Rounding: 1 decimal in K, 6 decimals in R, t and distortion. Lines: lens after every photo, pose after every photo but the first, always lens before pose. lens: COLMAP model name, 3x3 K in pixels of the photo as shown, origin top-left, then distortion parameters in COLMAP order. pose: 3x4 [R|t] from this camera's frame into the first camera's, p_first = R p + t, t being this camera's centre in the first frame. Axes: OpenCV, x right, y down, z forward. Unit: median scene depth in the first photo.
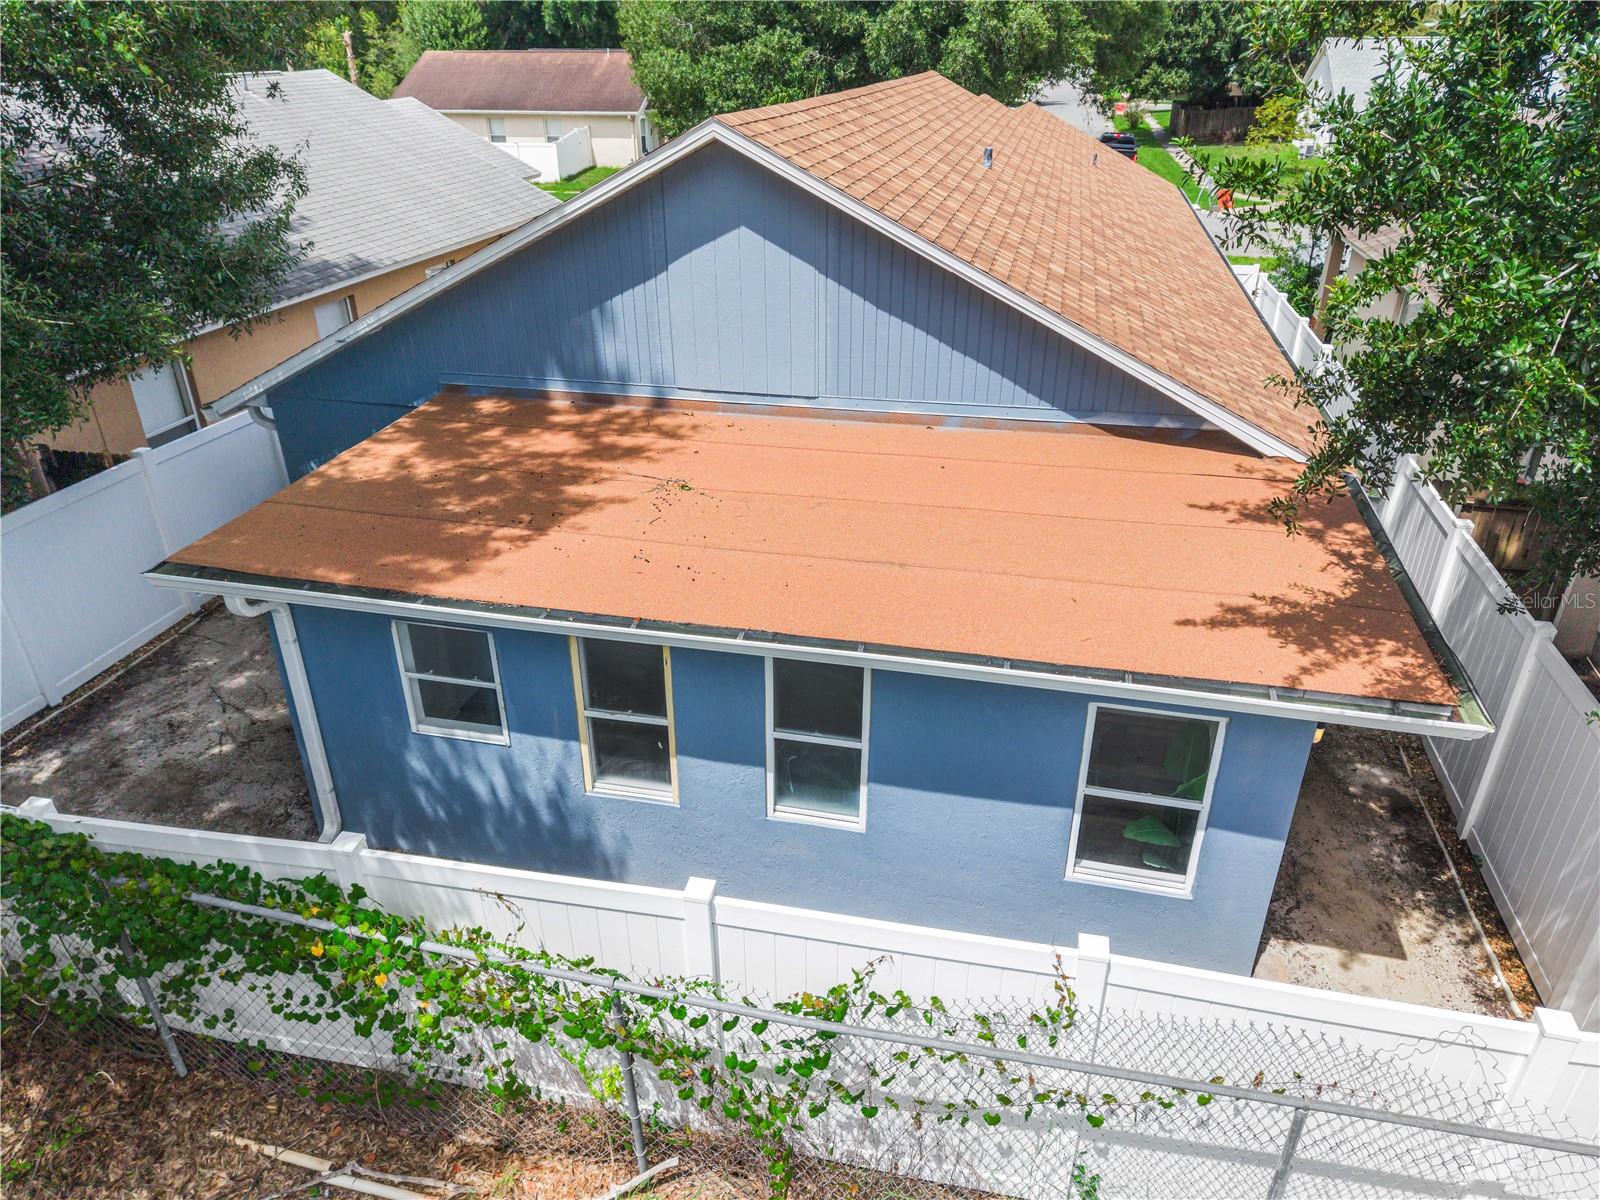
lens RADIAL K [[1079.9, 0, 797.7], [0, 1079.9, 603.5], [0, 0, 1]] dist [0.019515, -0.012843]
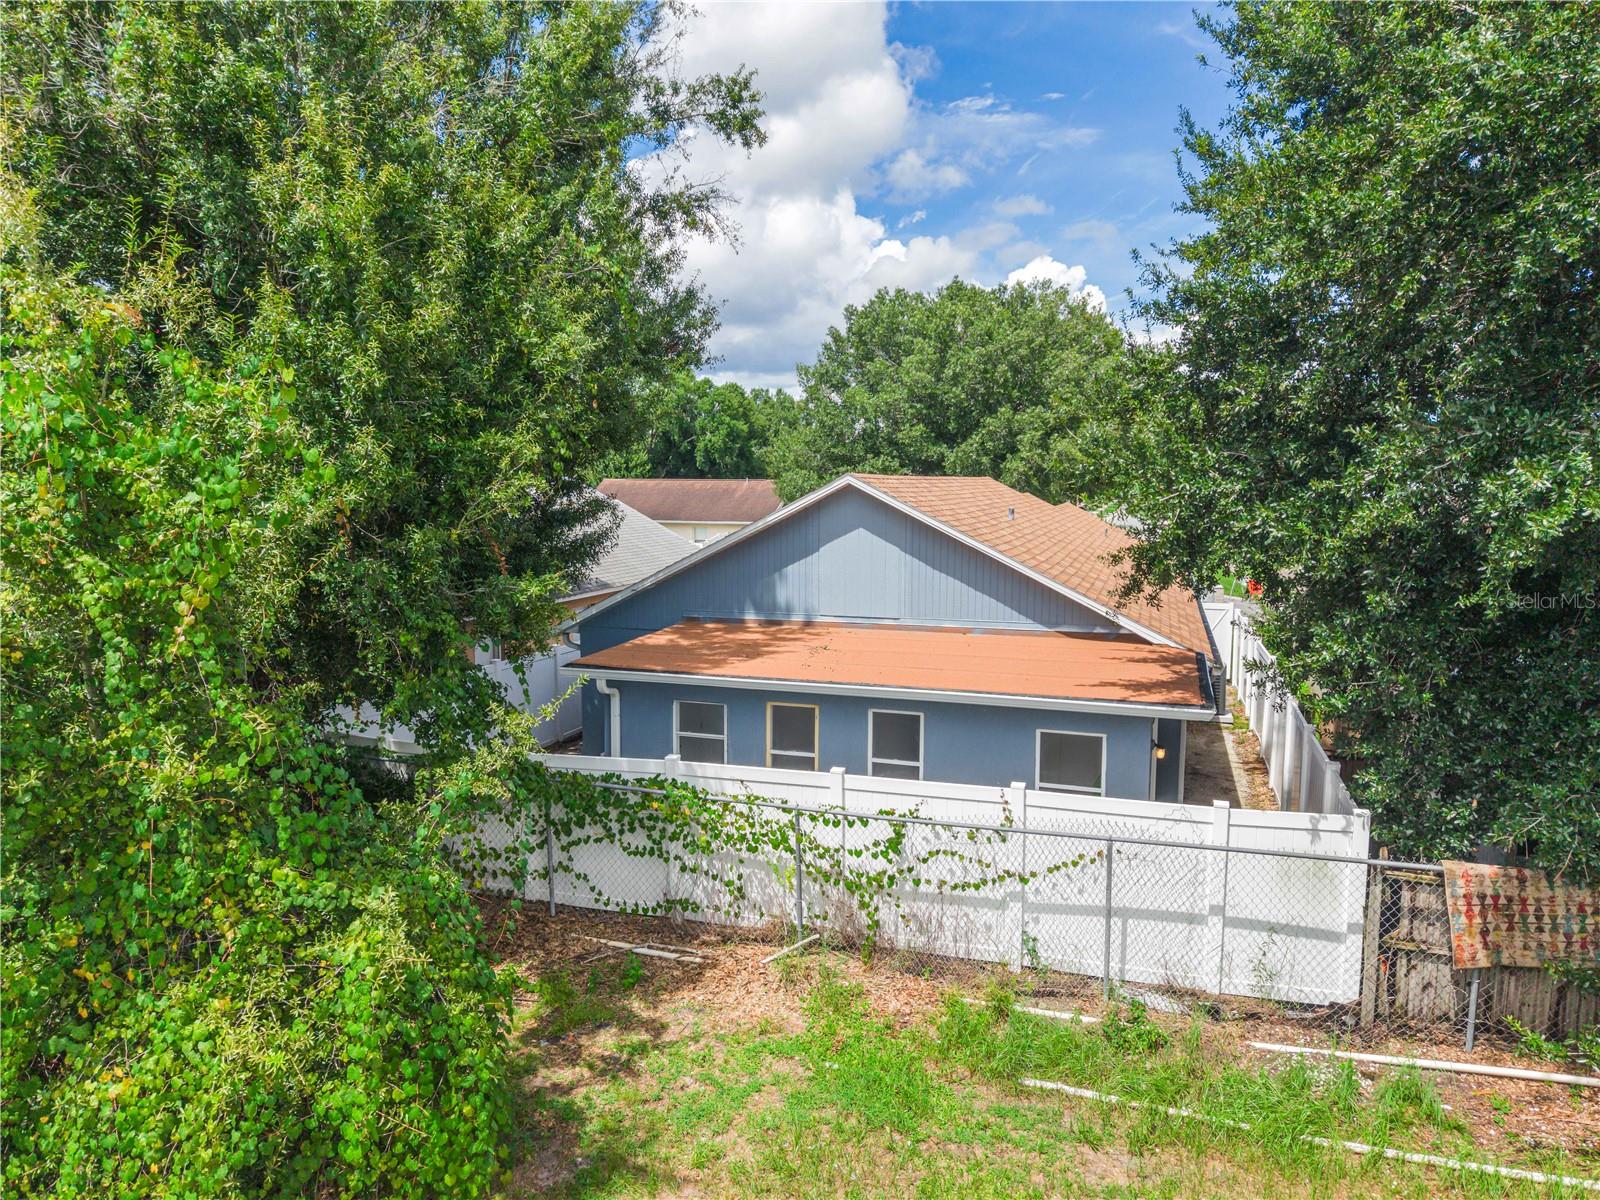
lens RADIAL K [[1079.9, 0, 803.4], [0, 1079.9, 598.9], [0, 0, 1]] dist [0.019515, -0.012843]
pose [[0.996104, 0.011868, -0.087389, 0.015447], [-0.042781, 0.931530, -0.361139, 0.432063], [0.077120, 0.363470, 0.928408, -0.670083]]
